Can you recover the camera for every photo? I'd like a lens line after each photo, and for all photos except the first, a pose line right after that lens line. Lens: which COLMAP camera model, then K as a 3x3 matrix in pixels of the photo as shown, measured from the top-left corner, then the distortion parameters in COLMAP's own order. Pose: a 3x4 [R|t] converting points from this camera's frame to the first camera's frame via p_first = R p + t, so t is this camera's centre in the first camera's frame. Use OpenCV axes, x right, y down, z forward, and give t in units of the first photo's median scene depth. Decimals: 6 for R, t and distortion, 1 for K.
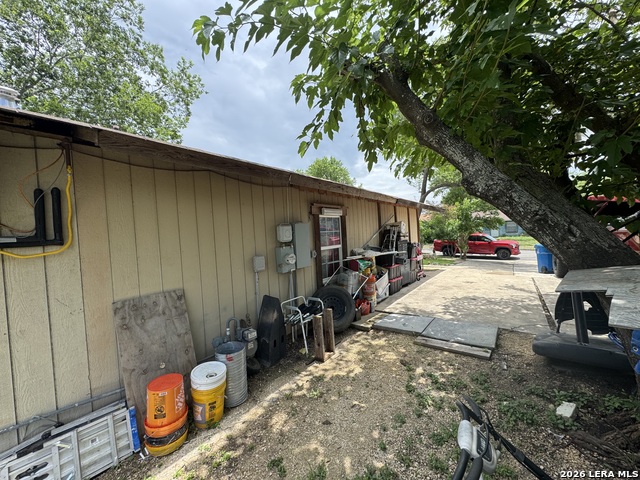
lens RADIAL K [[255.1, 0, 319.2], [0, 255.1, 238.2], [0, 0, 1]] dist [0.002321, 0.000236]
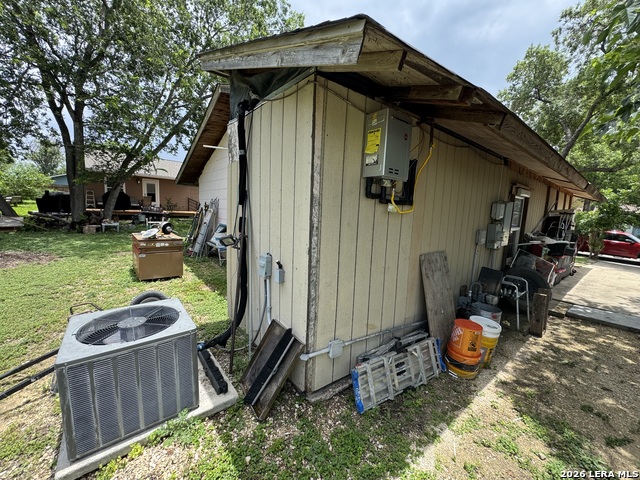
lens RADIAL K [[255.1, 0, 320.6], [0, 255.1, 242.2], [0, 0, 1]] dist [0.002321, 0.000236]
pose [[0.968965, 0.125430, -0.213013, -0.606618], [-0.100928, 0.987350, 0.122282, 0.051096], [0.225657, -0.096988, 0.969367, -0.181772]]
